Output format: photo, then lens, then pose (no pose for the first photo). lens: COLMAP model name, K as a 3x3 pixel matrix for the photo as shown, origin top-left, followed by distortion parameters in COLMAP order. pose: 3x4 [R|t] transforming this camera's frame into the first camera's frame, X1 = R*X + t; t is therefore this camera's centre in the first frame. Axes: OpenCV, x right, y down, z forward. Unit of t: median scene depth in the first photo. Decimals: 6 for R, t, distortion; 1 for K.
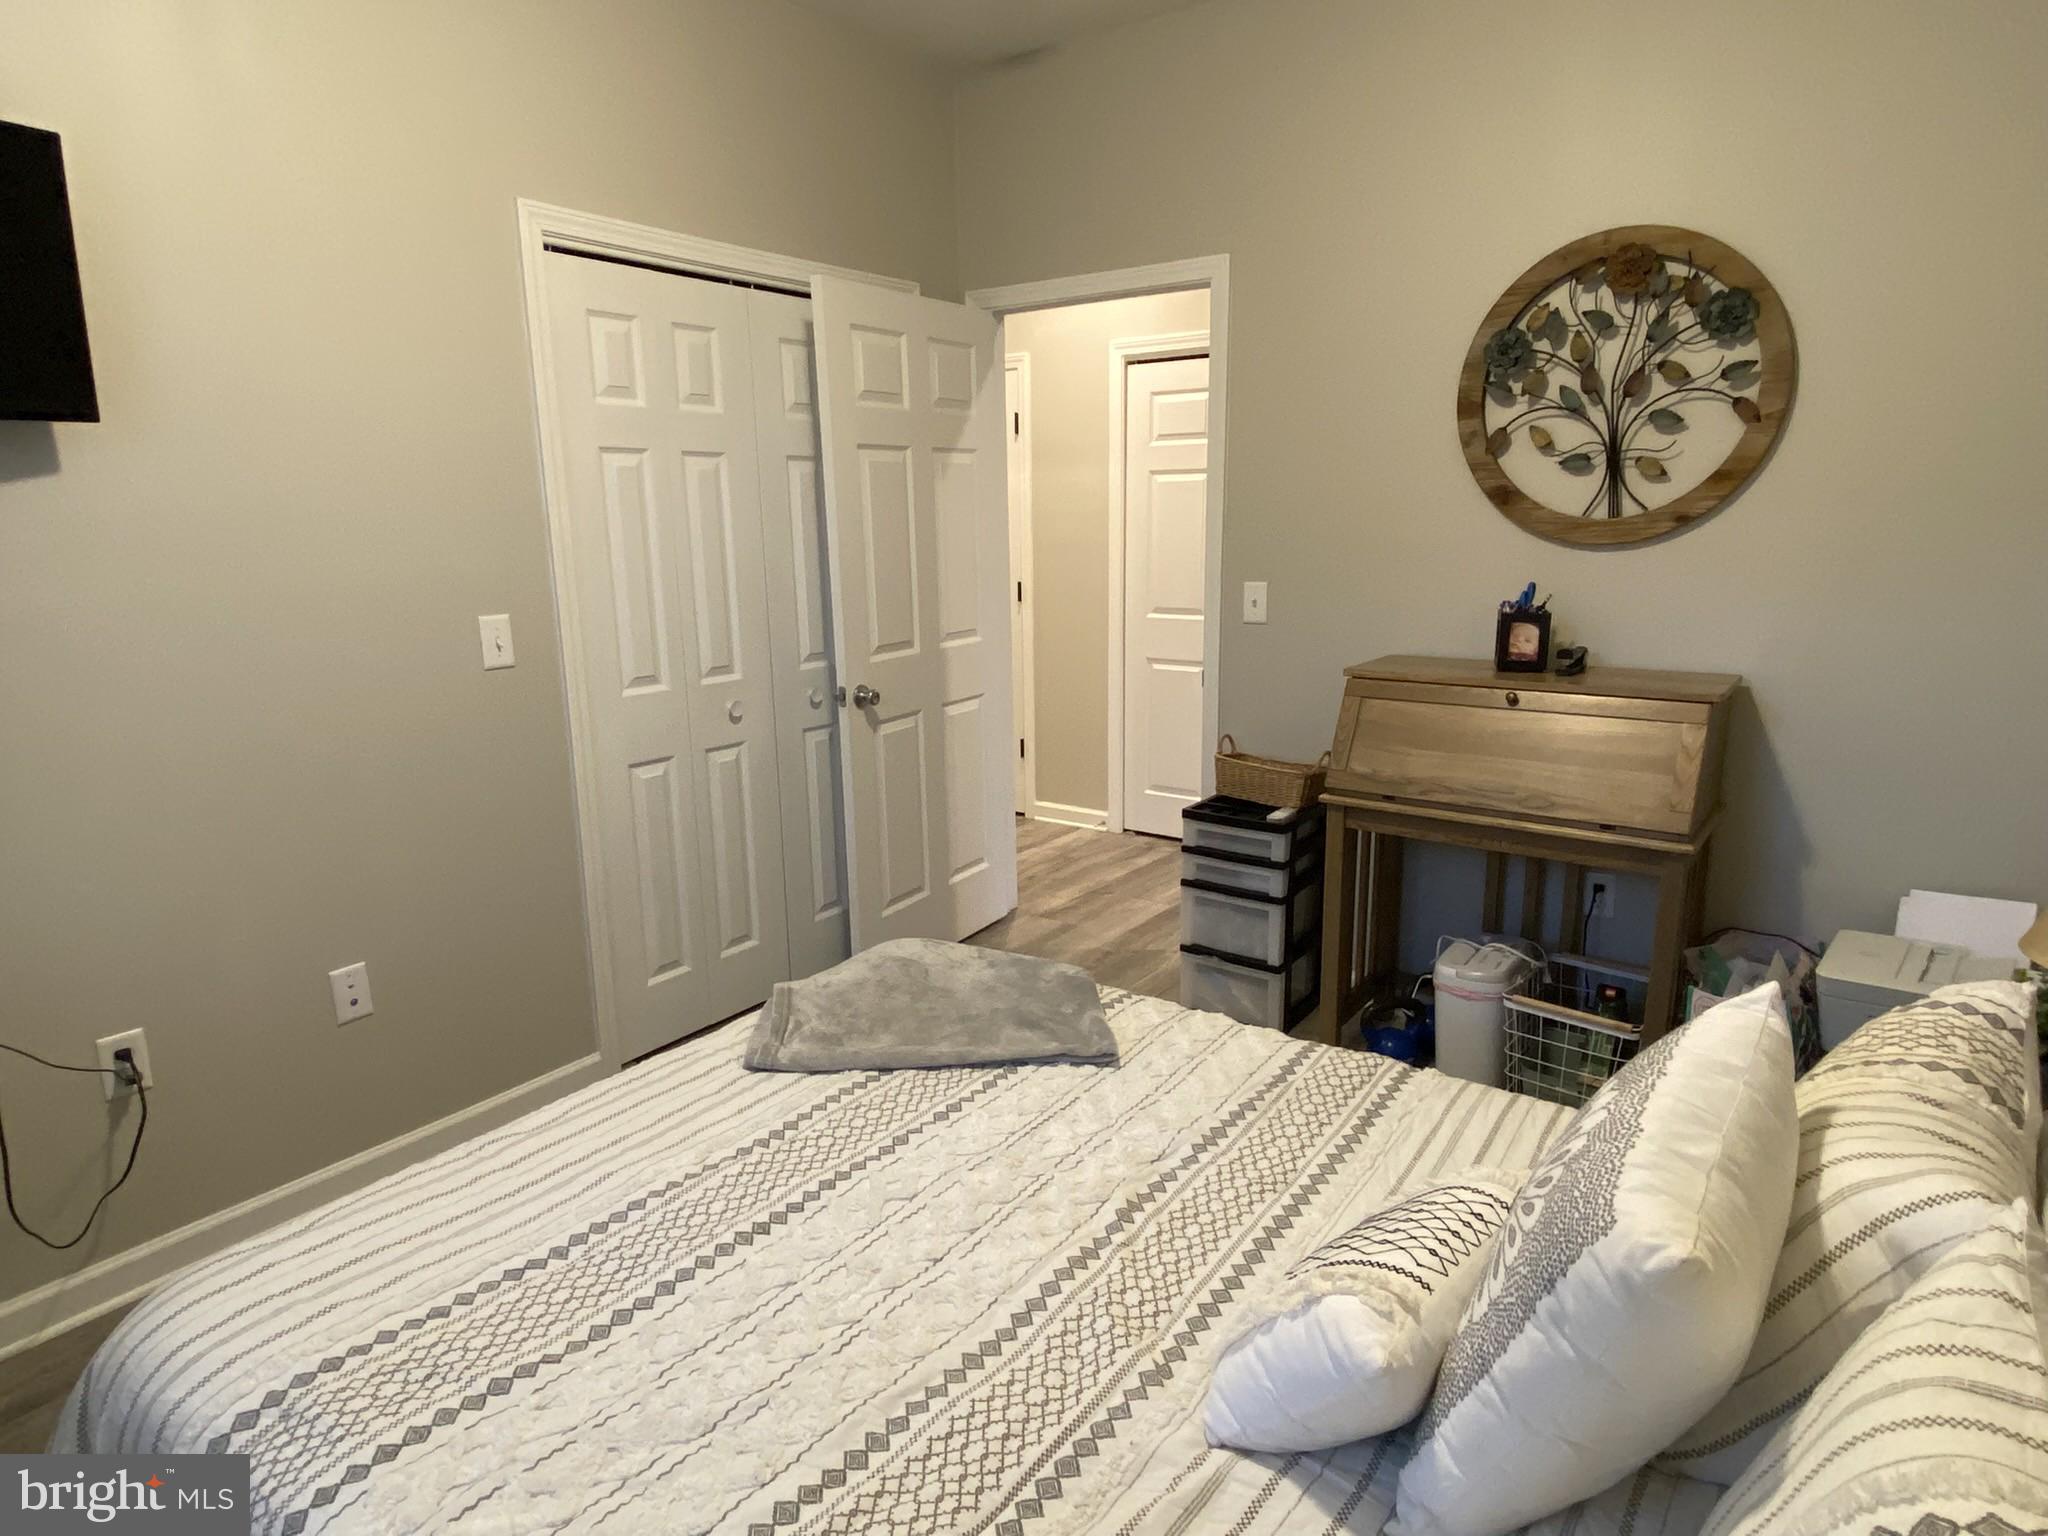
lens RADIAL K [[1139.2, 0, 1024.0], [0, 1139.2, 768.0], [0, 0, 1]] dist [0.001635, -0.000016]
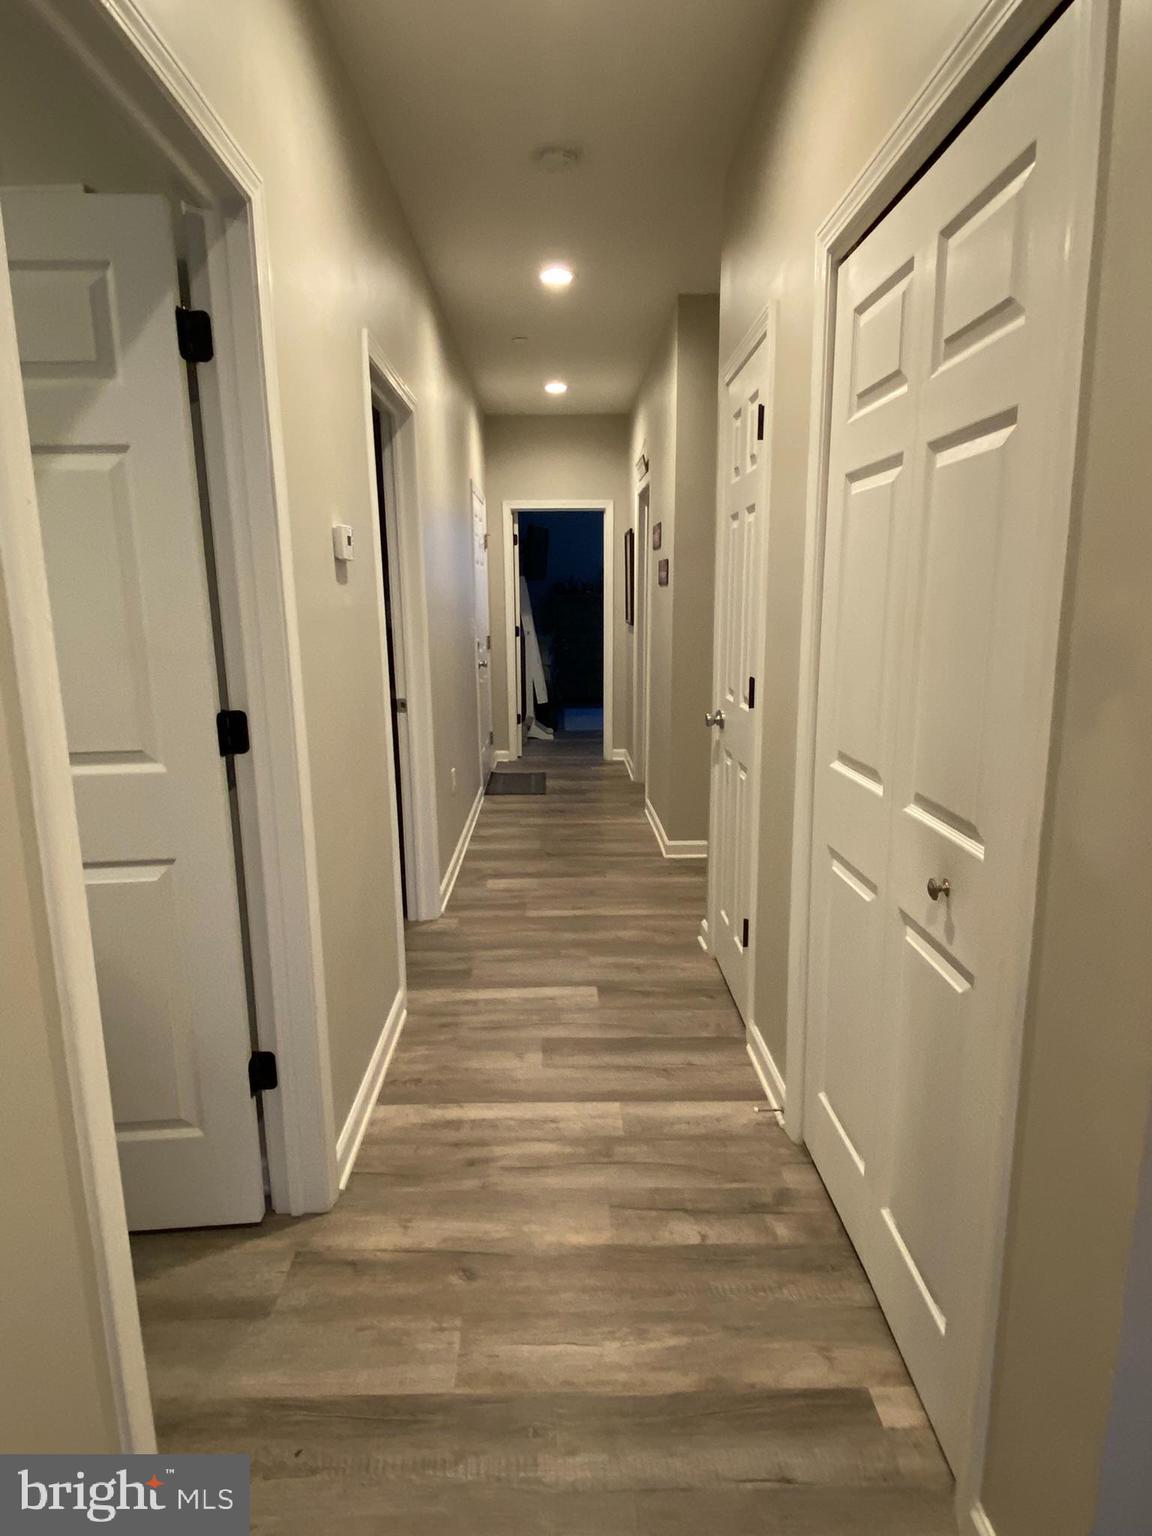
lens RADIAL K [[854.4, 0, 576.0], [0, 854.4, 768.0], [0, 0, 1]] dist [0.001635, -0.000016]
pose [[0.610274, 0.156550, -0.776568, 0.348474], [-0.174512, 0.982765, 0.060976, -0.143119], [0.772730, 0.098308, 0.627076, 0.708212]]
